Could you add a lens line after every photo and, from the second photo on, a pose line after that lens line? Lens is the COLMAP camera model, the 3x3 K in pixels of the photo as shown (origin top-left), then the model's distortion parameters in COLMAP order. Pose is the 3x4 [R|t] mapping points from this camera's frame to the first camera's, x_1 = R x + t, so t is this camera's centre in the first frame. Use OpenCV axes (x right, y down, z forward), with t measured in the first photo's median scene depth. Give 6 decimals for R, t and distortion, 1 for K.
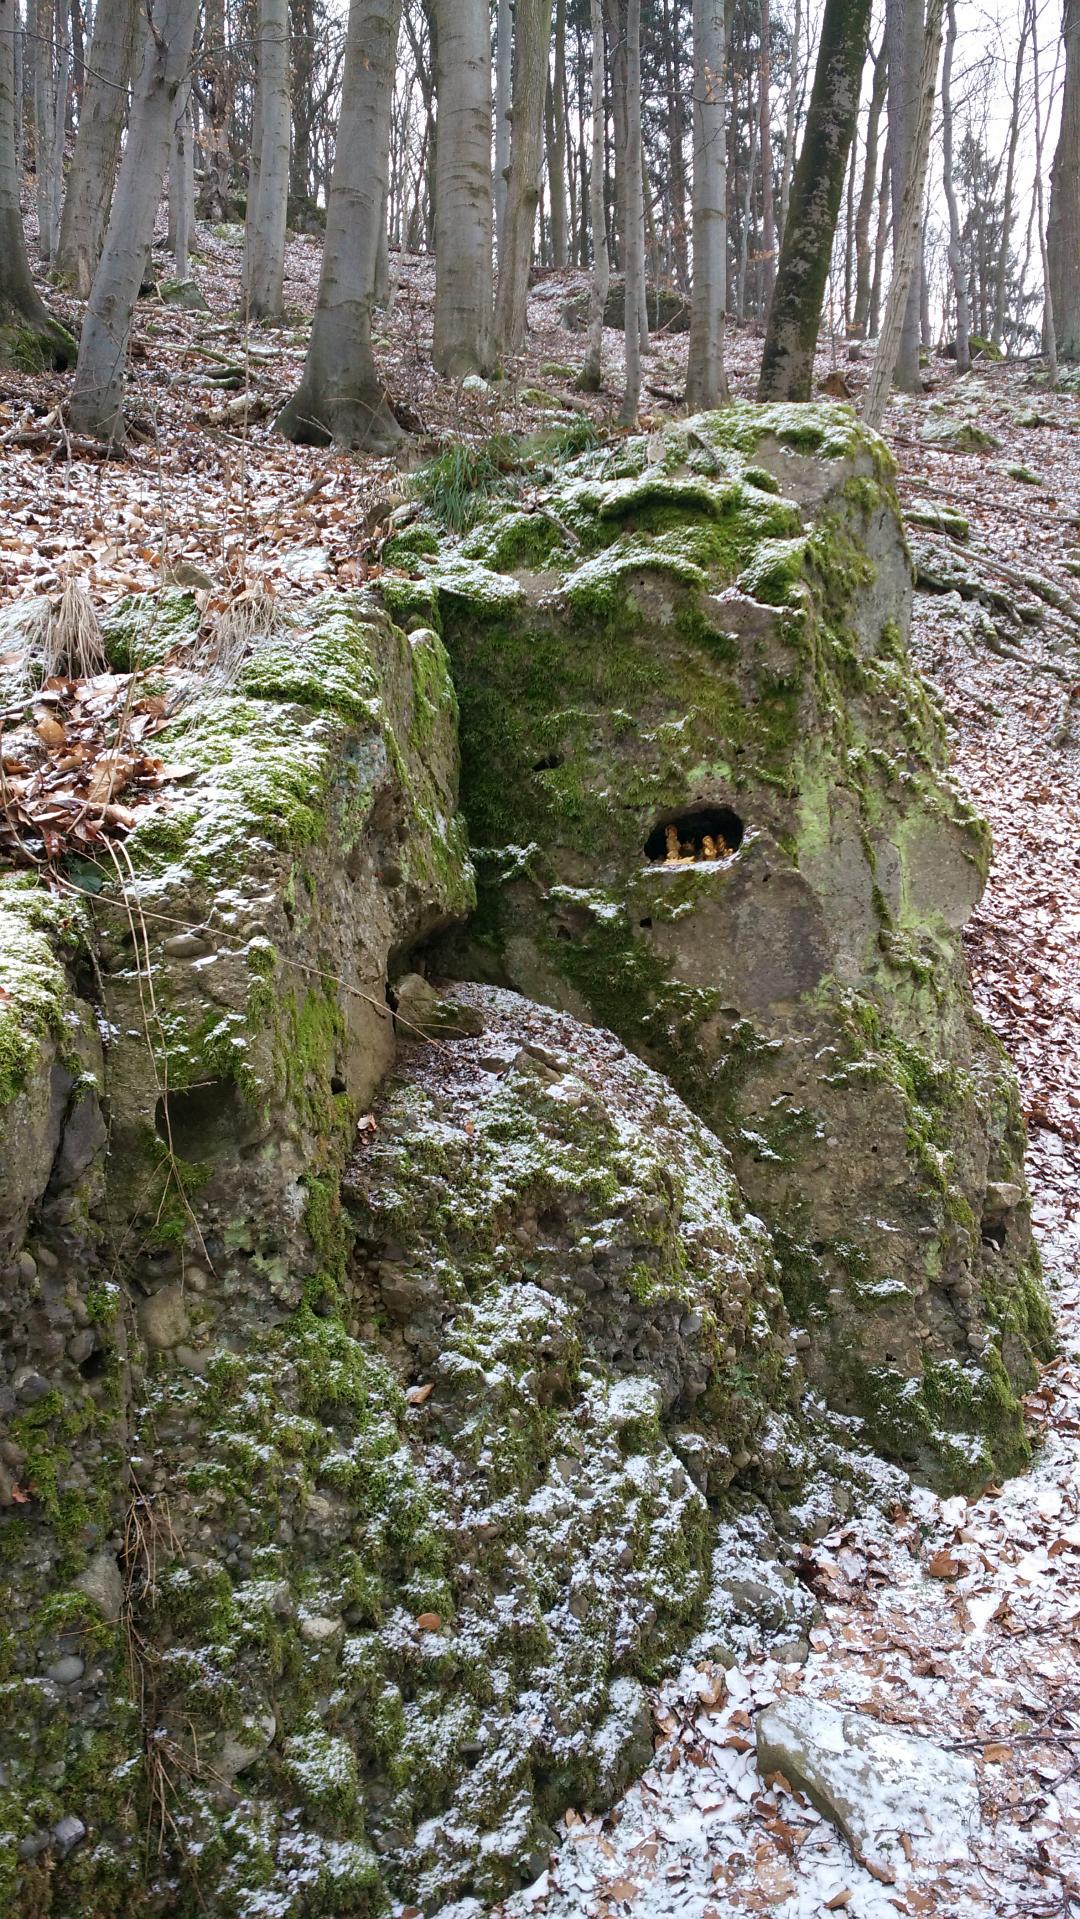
lens RADIAL K [[1367.2, 0, 540.0], [0, 1367.2, 959.5], [0, 0, 1]] dist [0.001645, 0.000057]
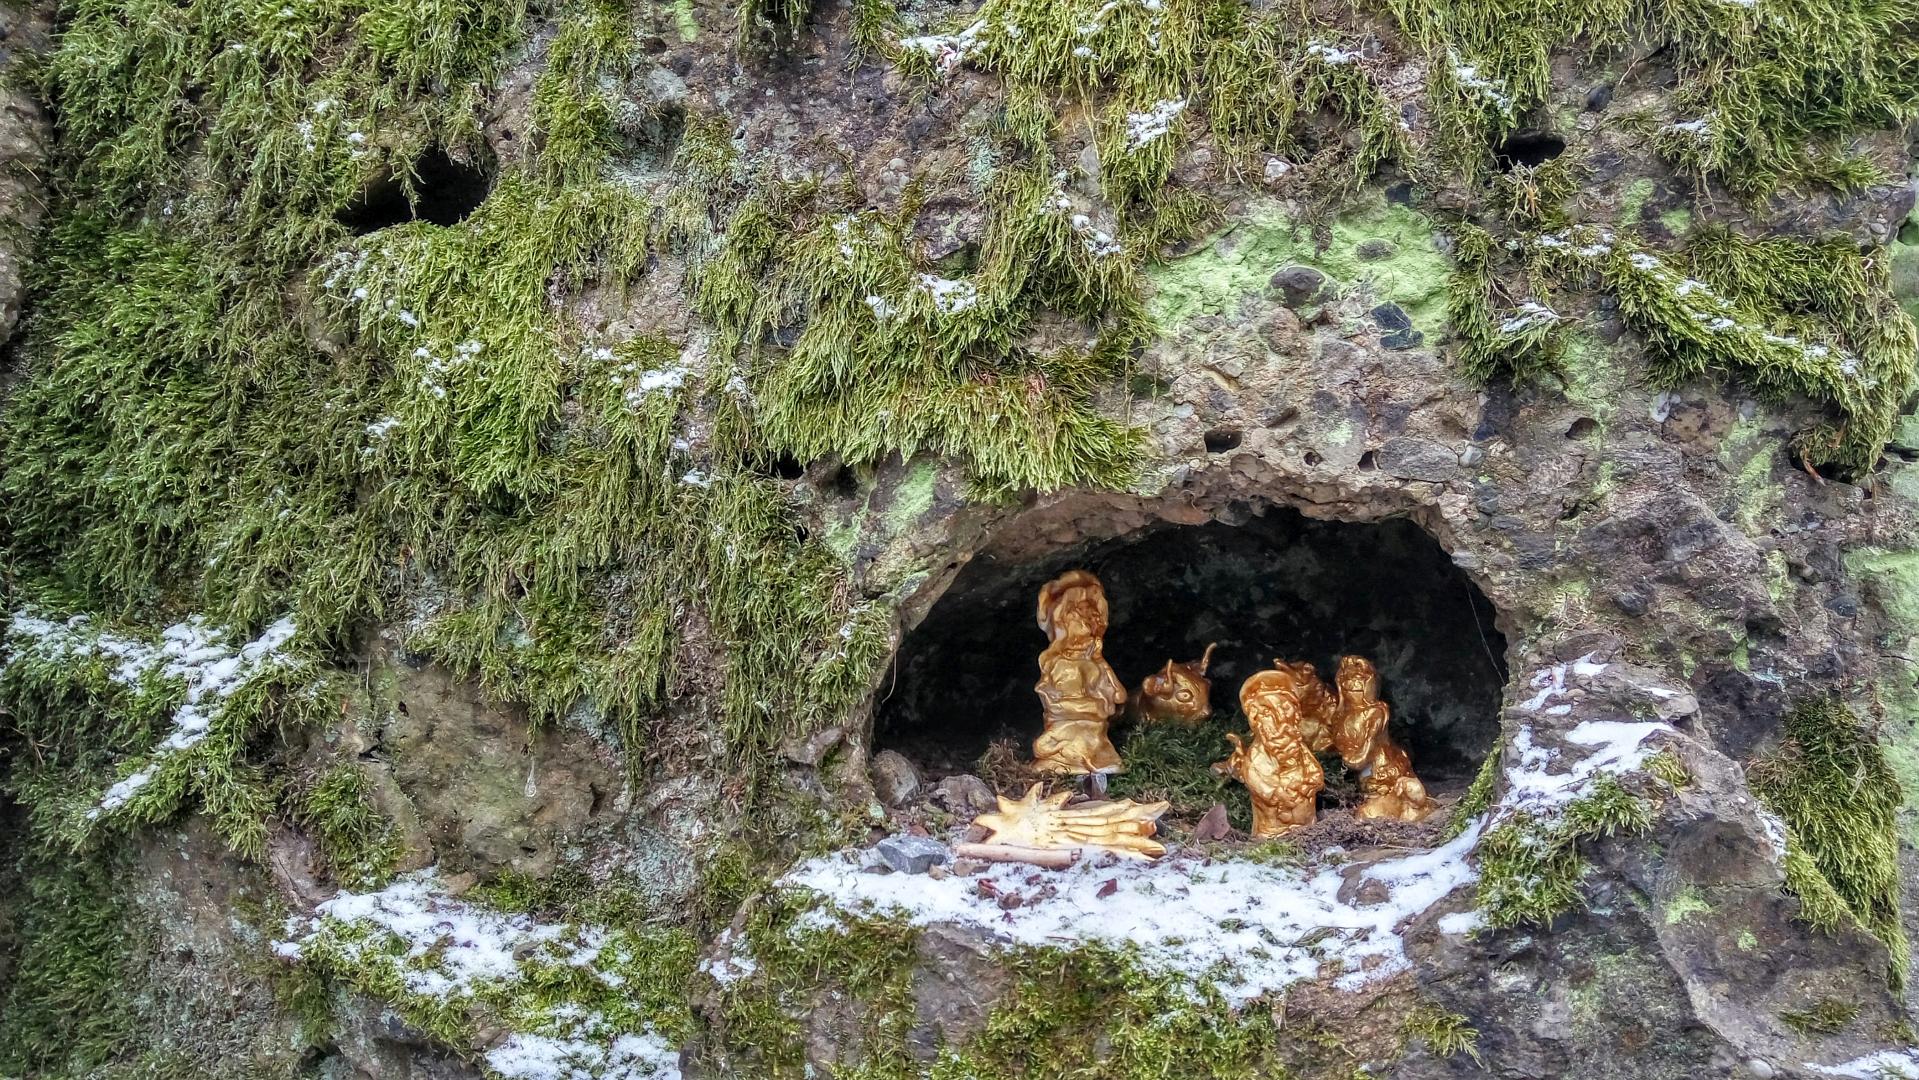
lens RADIAL K [[1505.5, 0, 946.4], [0, 1505.5, 526.1], [0, 0, 1]] dist [0.110803, -0.165313]
pose [[0.983063, 0.075505, -0.166989, 0.115145], [-0.077031, 0.997025, -0.002670, -0.105905], [0.166291, 0.015488, 0.985955, 0.826675]]
